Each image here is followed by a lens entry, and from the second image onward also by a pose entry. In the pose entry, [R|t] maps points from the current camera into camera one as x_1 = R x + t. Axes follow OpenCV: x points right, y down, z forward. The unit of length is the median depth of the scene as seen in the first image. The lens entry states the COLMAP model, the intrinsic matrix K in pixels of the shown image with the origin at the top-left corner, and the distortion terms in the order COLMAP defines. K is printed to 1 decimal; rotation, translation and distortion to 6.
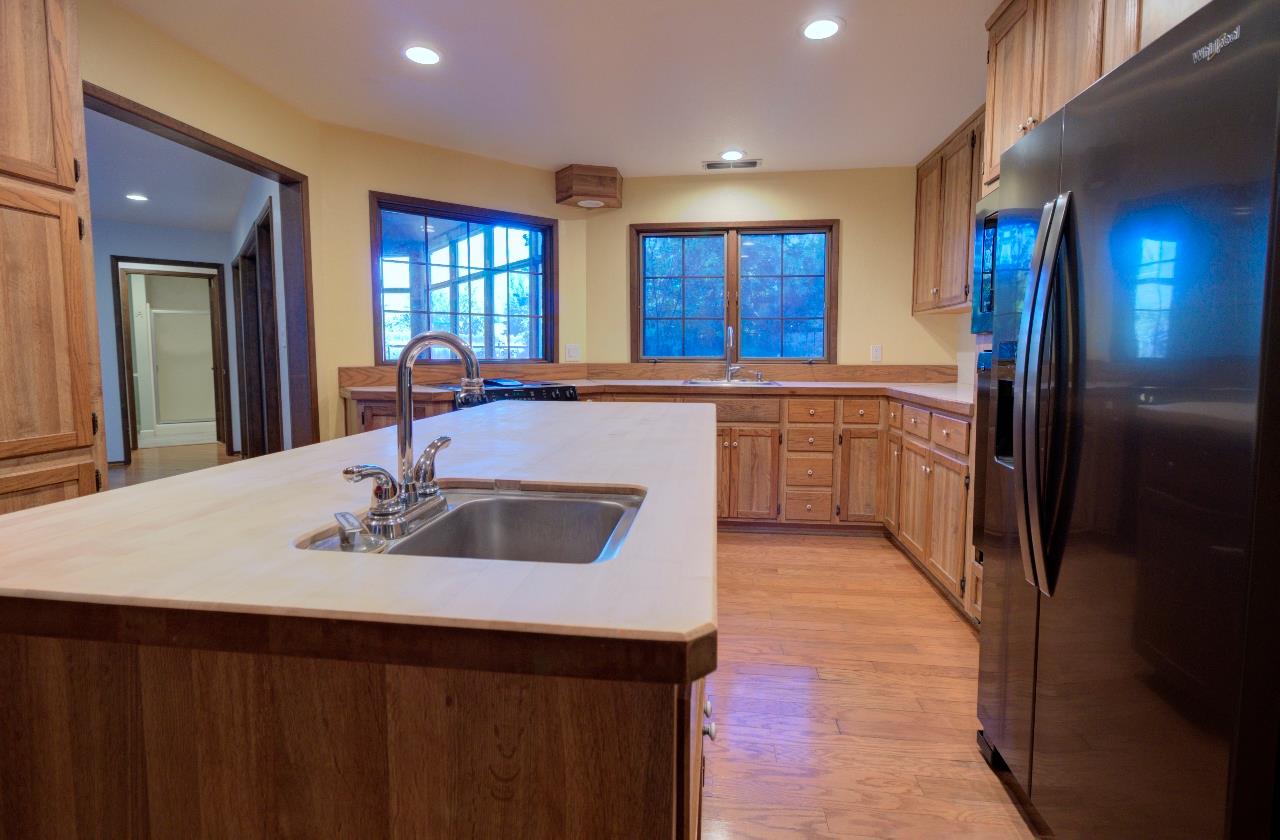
lens RADIAL K [[598.4, 0, 639.3], [0, 598.4, 396.4], [0, 0, 1]] dist [0.001129, 0.001369]
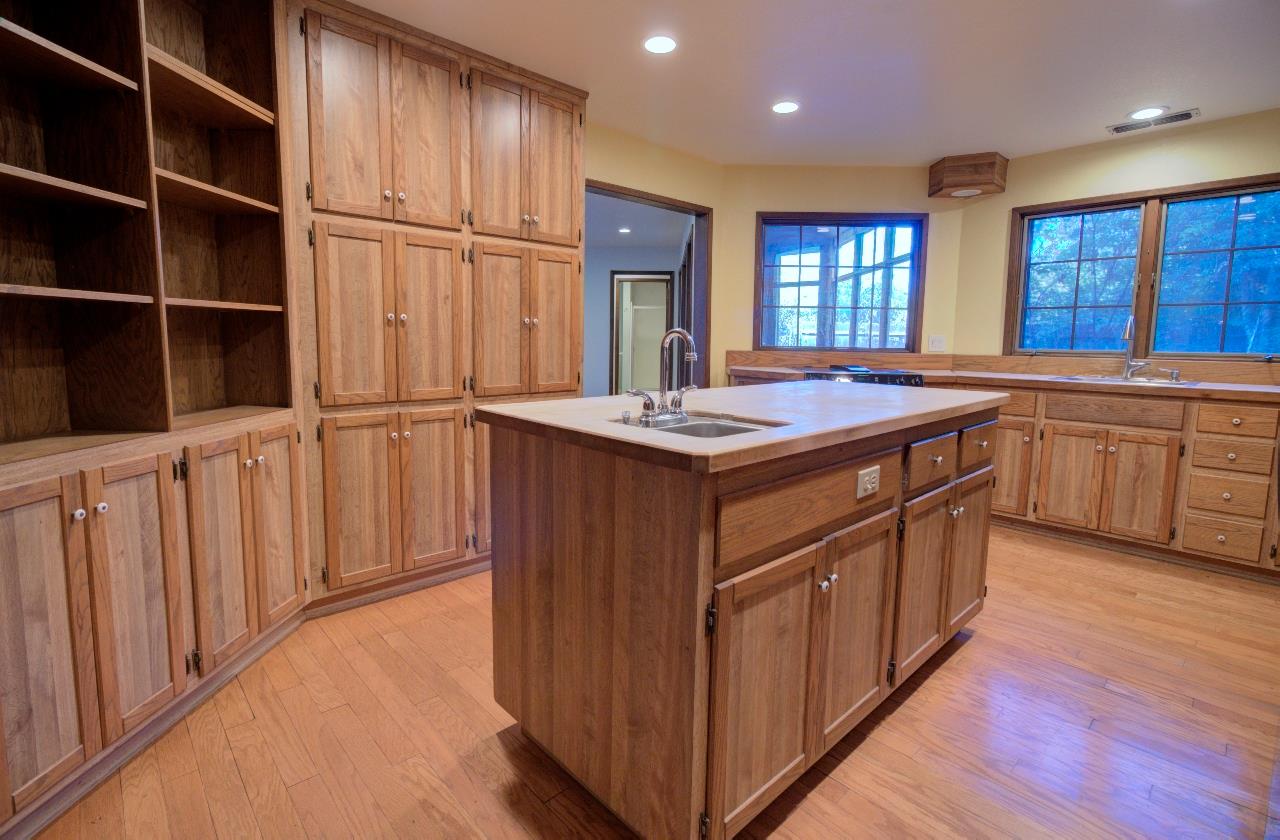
lens RADIAL K [[596.3, 0, 636.9], [0, 596.3, 401.8], [0, 0, 1]] dist [-0.000025, 0.026096]
pose [[0.771784, 0.080580, -0.630759, 0.173891], [-0.062562, 0.996748, 0.050786, 0.008393], [0.632800, 0.000266, 0.774315, -0.131630]]
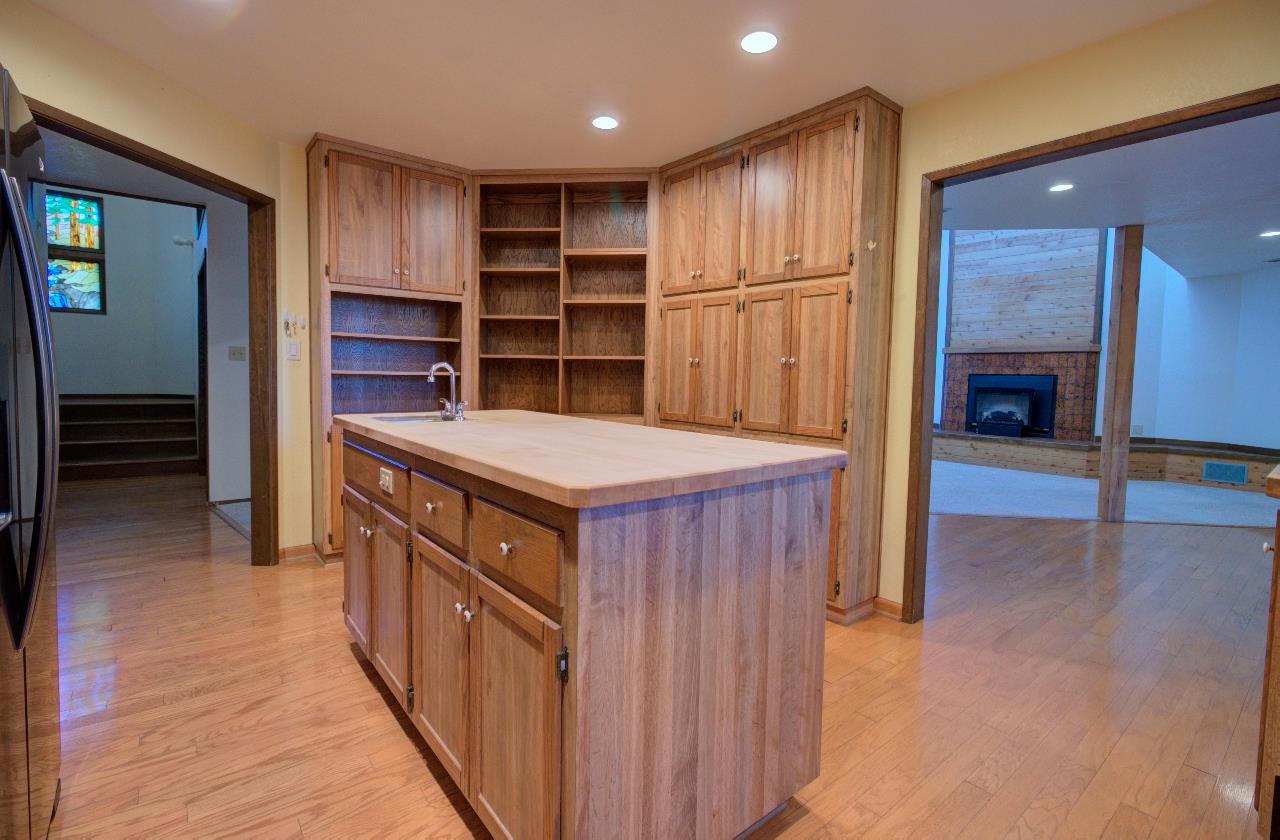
lens RADIAL K [[581.5, 0, 647.8], [0, 581.5, 418.6], [0, 0, 1]] dist [-0.001242, 0.000836]
pose [[-0.681100, 0.039469, -0.731126, 0.248550], [-0.082743, 0.988001, 0.130417, -0.061449], [0.727501, 0.149322, -0.669661, 0.819367]]
